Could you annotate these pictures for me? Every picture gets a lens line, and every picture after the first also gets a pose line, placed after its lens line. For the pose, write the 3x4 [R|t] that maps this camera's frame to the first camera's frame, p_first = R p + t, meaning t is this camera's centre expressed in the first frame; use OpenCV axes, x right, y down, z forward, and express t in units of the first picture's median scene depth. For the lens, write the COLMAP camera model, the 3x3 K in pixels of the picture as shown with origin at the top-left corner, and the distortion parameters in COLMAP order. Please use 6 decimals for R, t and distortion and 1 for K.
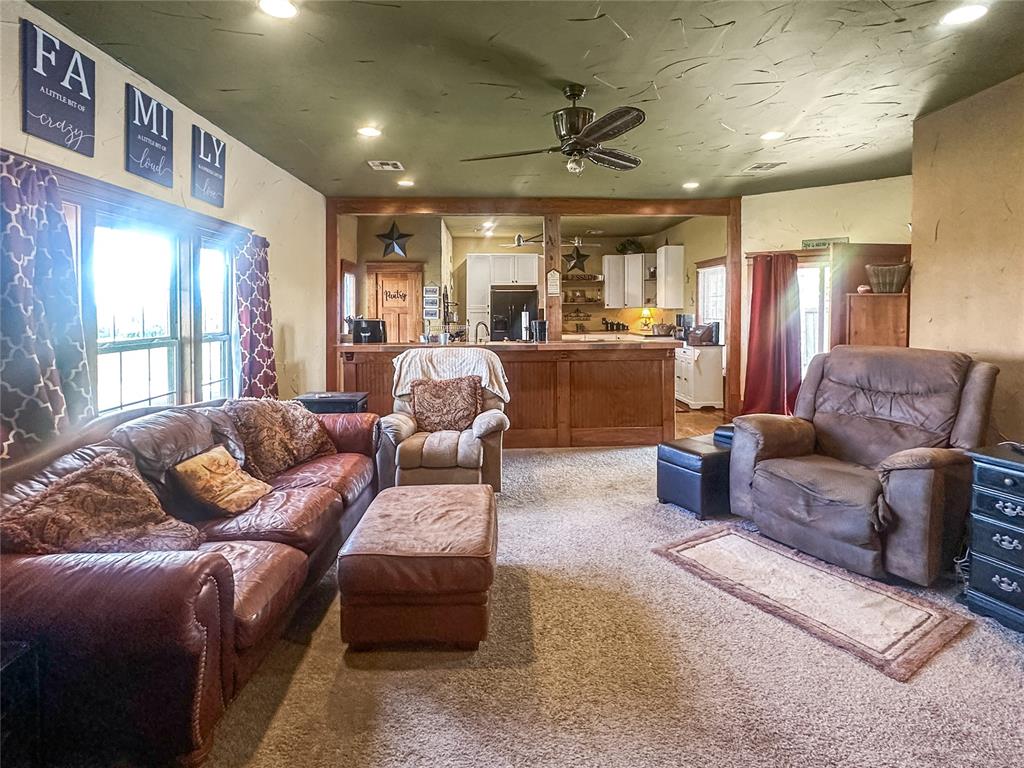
lens RADIAL K [[600.3, 0, 511.2], [0, 600.3, 319.4], [0, 0, 1]] dist [-0.000090, 0.000116]
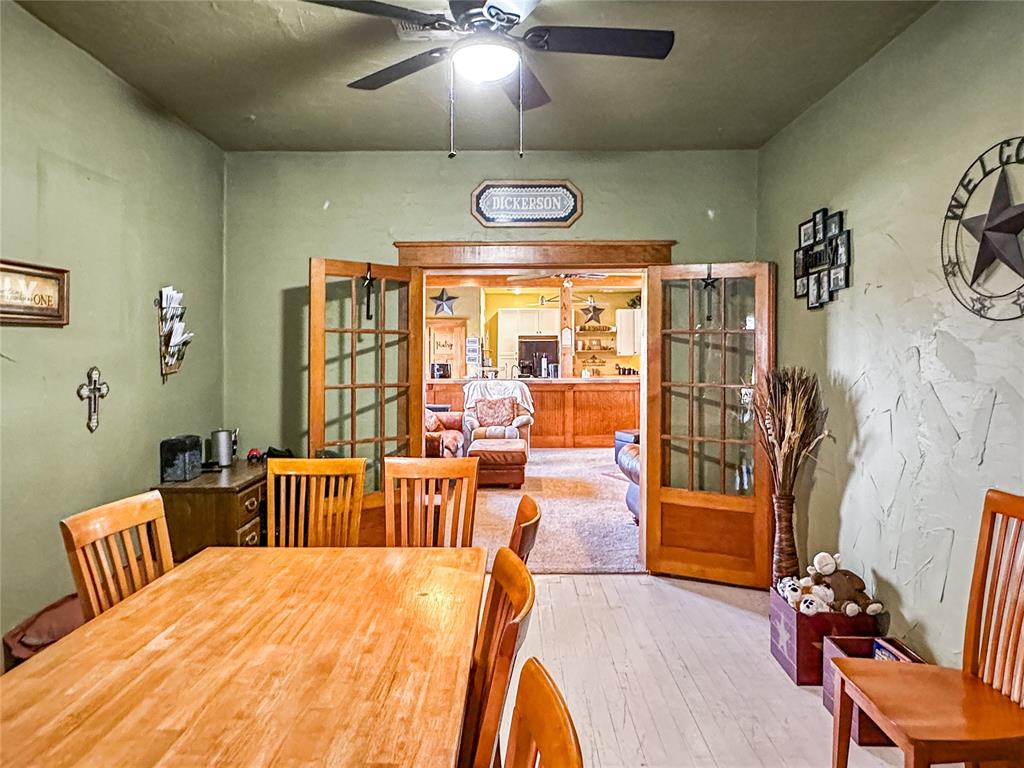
lens RADIAL K [[684.3, 0, 510.7], [0, 684.3, 361.5], [0, 0, 1]] dist [-0.020173, 0.000220]
pose [[0.999278, 0.004767, -0.037688, 0.003716], [-0.005037, 0.999962, -0.007092, 0.007770], [0.037653, 0.007277, 0.999264, -0.709499]]
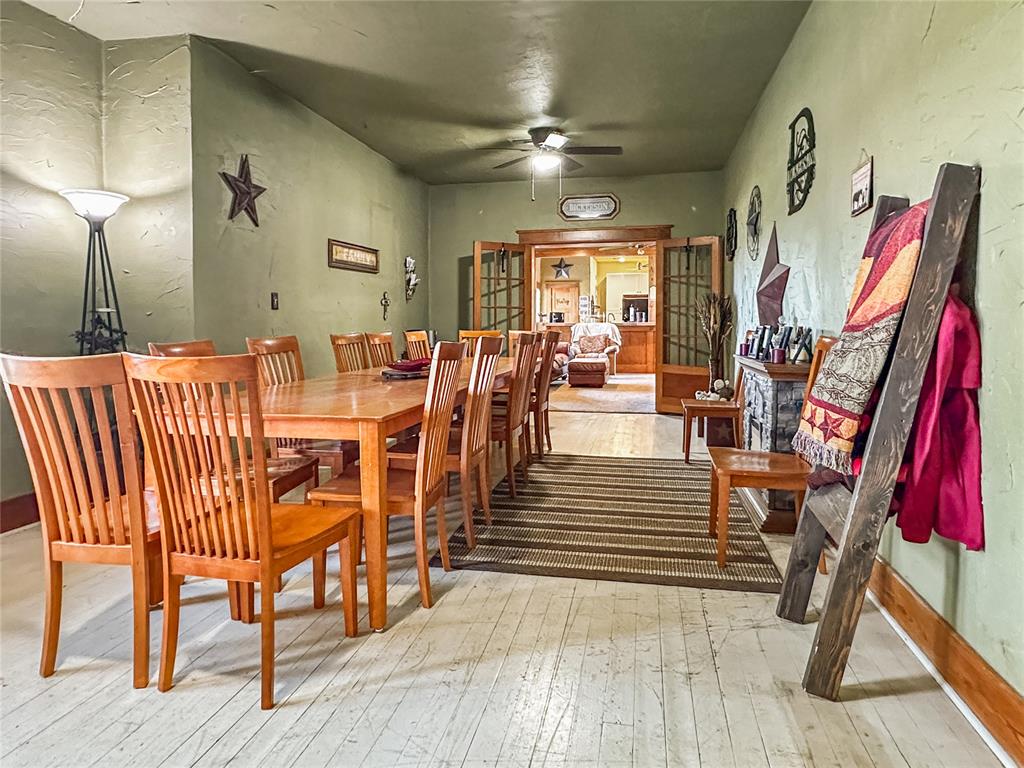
lens RADIAL K [[606.2, 0, 512.7], [0, 606.2, 349.8], [0, 0, 1]] dist [-0.001662, -0.000241]
pose [[0.972467, 0.012606, -0.232699, 0.108215], [-0.004770, 0.999403, 0.034208, 0.060971], [0.232991, -0.032156, 0.971947, -1.095996]]
